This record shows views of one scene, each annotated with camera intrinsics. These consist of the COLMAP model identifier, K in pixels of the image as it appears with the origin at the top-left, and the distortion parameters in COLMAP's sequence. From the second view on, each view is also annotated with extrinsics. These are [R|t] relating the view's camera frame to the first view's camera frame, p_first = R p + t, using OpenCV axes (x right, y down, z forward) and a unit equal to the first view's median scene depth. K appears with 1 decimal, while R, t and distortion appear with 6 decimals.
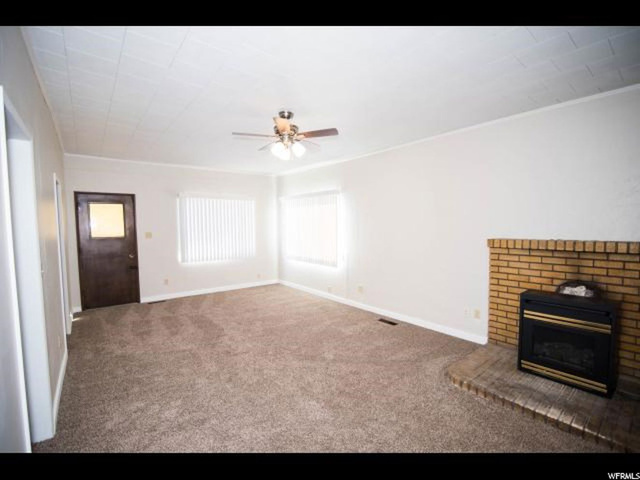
lens RADIAL K [[294.8, 0, 314.2], [0, 294.8, 241.7], [0, 0, 1]] dist [-0.015449, -0.000577]
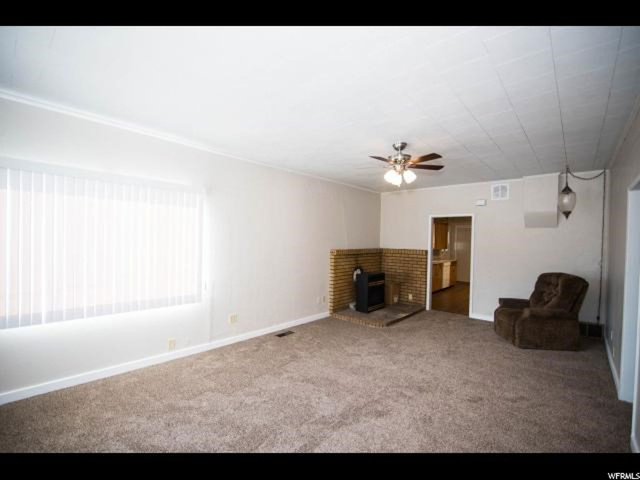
lens RADIAL K [[294.8, 0, 314.2], [0, 294.8, 241.7], [0, 0, 1]] dist [-0.015449, -0.000577]
pose [[-0.164082, -0.001721, 0.986445, -1.287621], [0.042236, 0.999069, 0.008769, -0.093996], [-0.985542, 0.043102, -0.163856, 1.716059]]
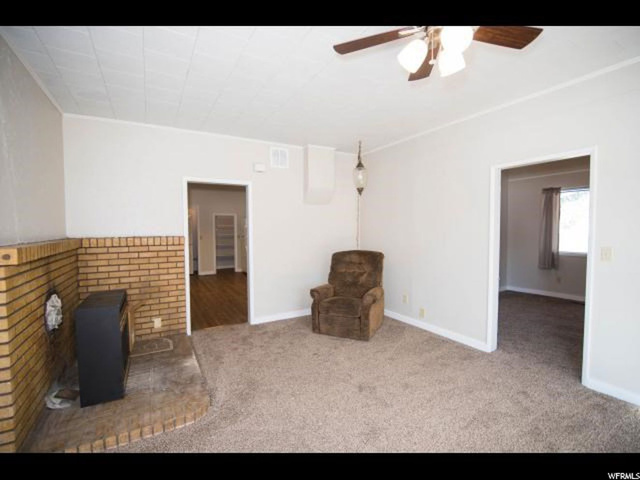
lens RADIAL K [[296.7, 0, 320.4], [0, 296.7, 241.3], [0, 0, 1]] dist [0.000053, 0.000157]
pose [[-0.990515, 0.009834, 0.137050, 0.038018], [0.023901, 0.994561, 0.101373, -0.068802], [-0.135308, 0.103687, -0.985363, 1.733621]]
